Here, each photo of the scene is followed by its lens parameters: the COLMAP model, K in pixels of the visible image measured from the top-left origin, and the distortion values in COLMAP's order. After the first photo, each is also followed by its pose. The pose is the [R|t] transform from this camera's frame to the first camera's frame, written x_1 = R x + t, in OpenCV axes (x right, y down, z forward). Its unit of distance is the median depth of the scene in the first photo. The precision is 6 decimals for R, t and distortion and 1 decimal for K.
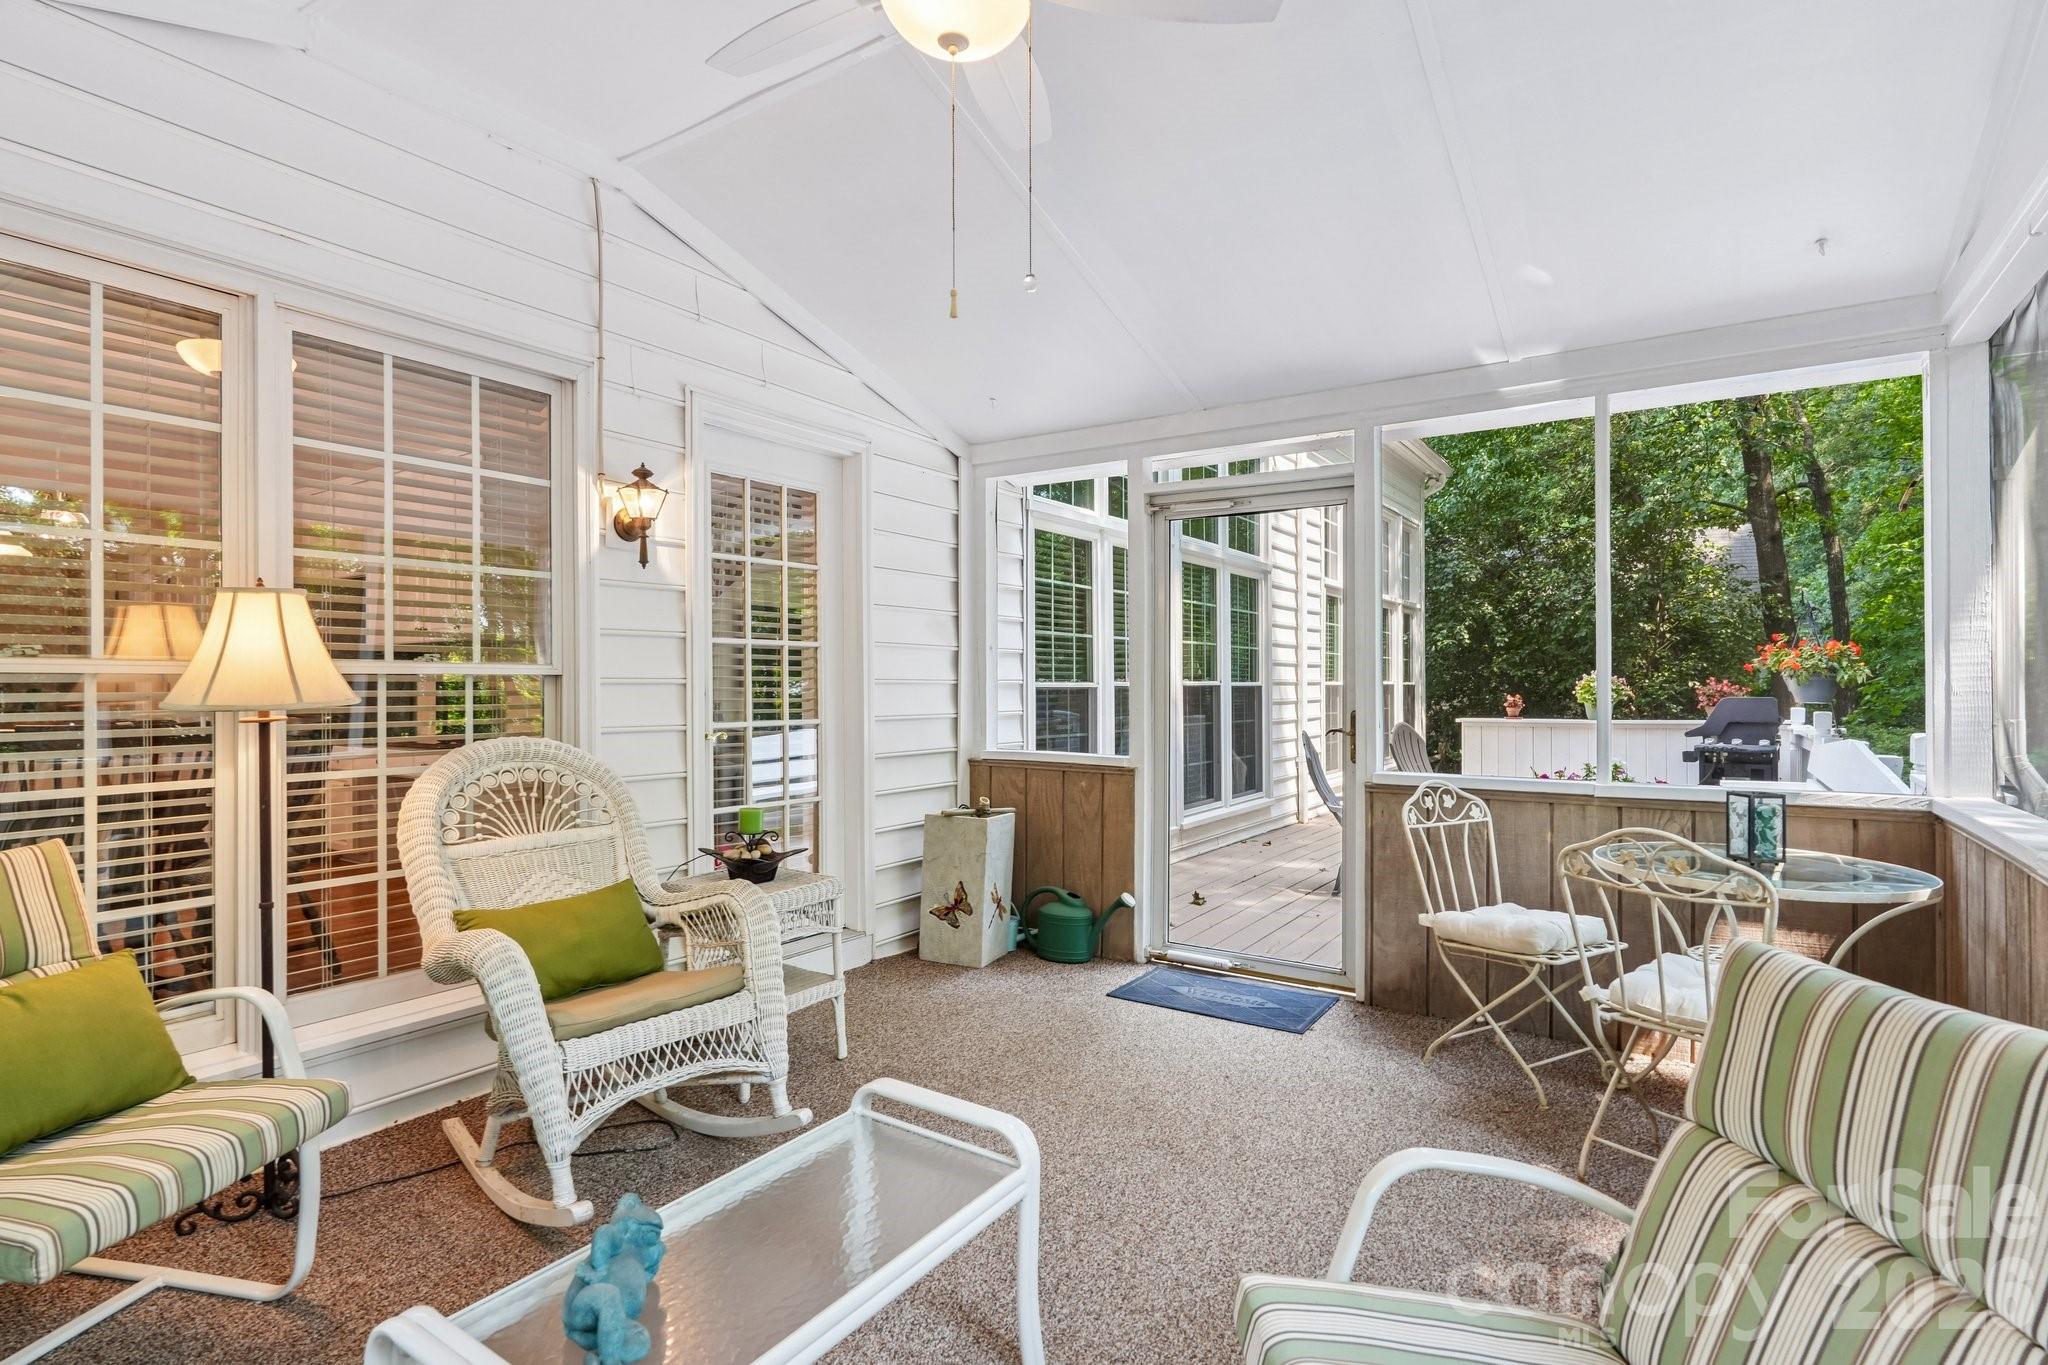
lens RADIAL K [[1006.9, 0, 1019.3], [0, 1006.9, 681.3], [0, 0, 1]] dist [0.000711, 0.001207]
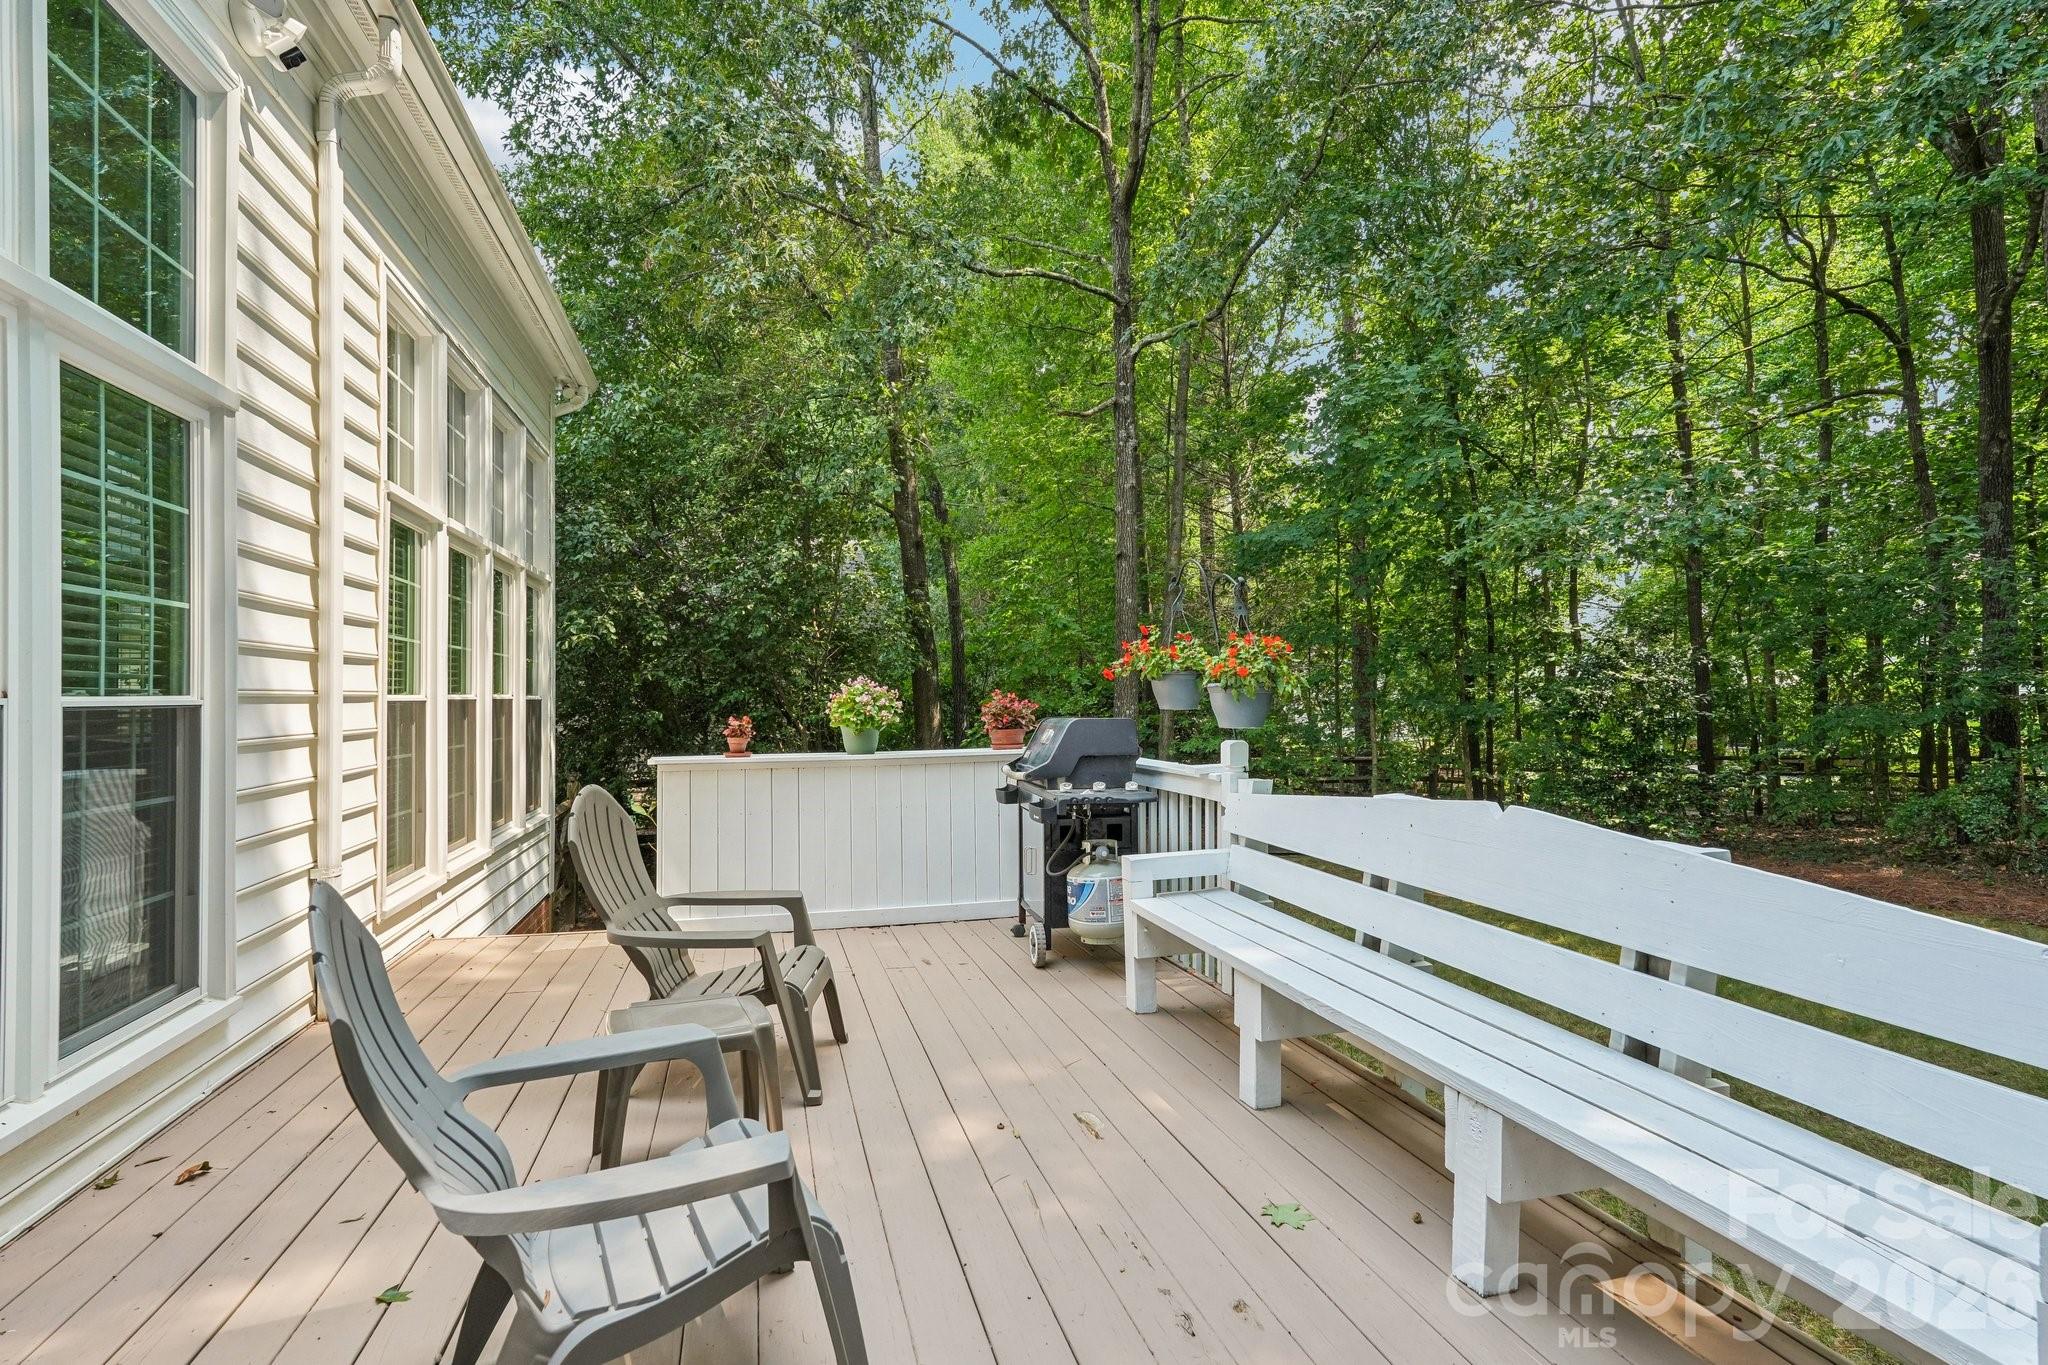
lens RADIAL K [[1006.9, 0, 1016.1], [0, 1006.9, 685.3], [0, 0, 1]] dist [0.000711, 0.001207]
pose [[0.655833, 0.007521, 0.754868, 0.139356], [-0.001824, 0.999963, -0.008378, -0.000249], [-0.754904, 0.004118, 0.655823, 0.463038]]
